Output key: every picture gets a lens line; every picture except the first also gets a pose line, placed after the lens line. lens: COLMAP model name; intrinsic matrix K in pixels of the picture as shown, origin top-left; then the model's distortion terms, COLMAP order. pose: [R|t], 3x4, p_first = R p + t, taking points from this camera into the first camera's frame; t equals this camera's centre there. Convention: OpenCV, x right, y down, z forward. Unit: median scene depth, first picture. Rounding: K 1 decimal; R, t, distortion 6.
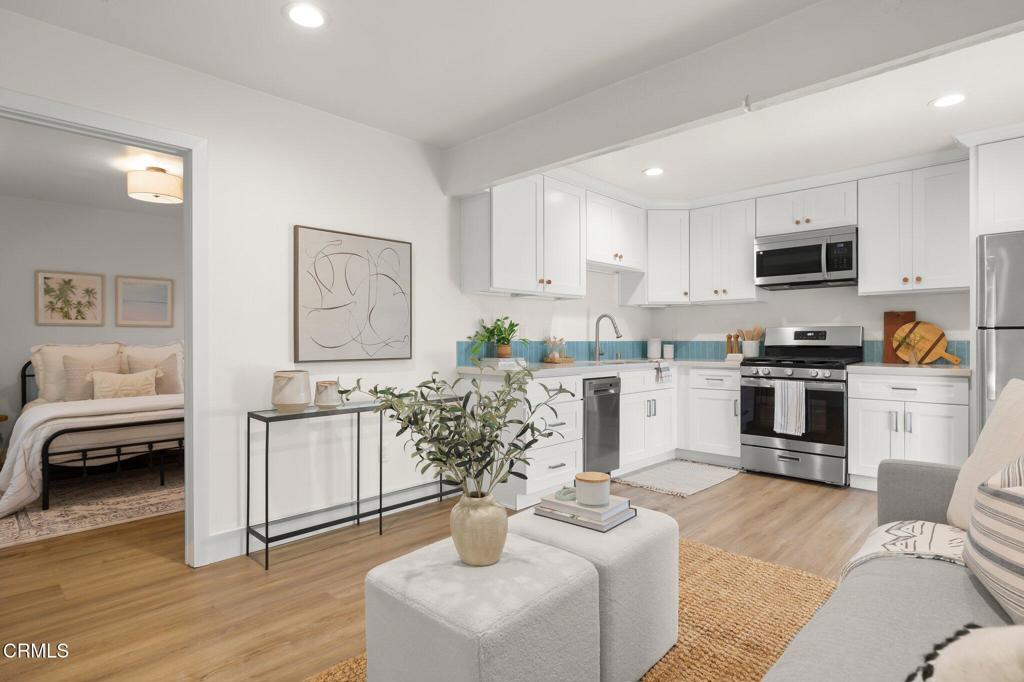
lens RADIAL K [[530.4, 0, 512.0], [0, 530.4, 341.0], [0, 0, 1]] dist [-0.002378, -0.000261]
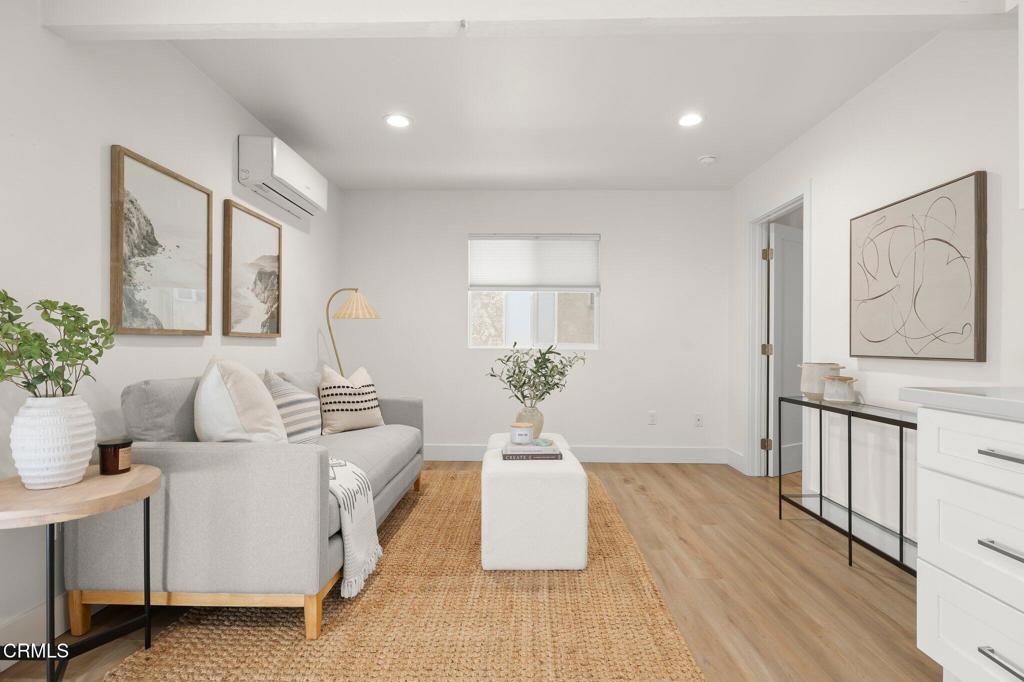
lens RADIAL K [[498.9, 0, 512.0], [0, 498.9, 341.0], [0, 0, 1]] dist [-0.004092, -0.000269]
pose [[-0.728688, -0.004636, -0.684830, 0.487368], [-0.003816, 0.999989, -0.002710, 0.011364], [0.684836, 0.000639, -0.728697, 0.865426]]
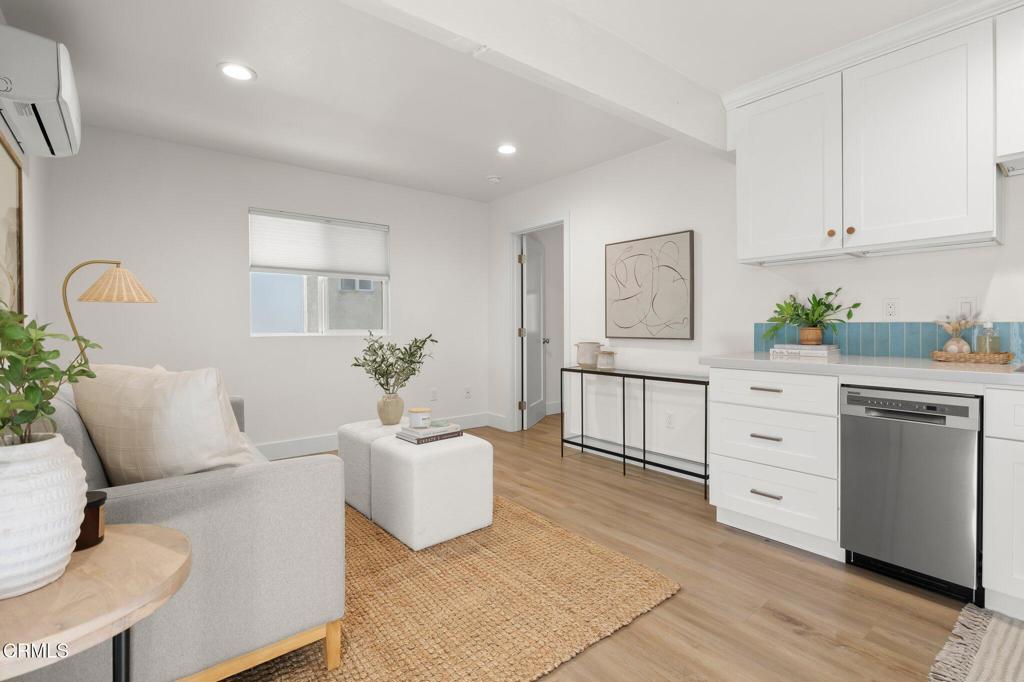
lens RADIAL K [[478.9, 0, 514.6], [0, 478.9, 326.3], [0, 0, 1]] dist [-0.000216, 0.000452]
pose [[-0.118933, 0.006676, -0.992880, 0.661480], [0.002435, 0.999976, 0.006432, -0.000046], [0.992899, -0.001653, -0.118946, 0.628801]]
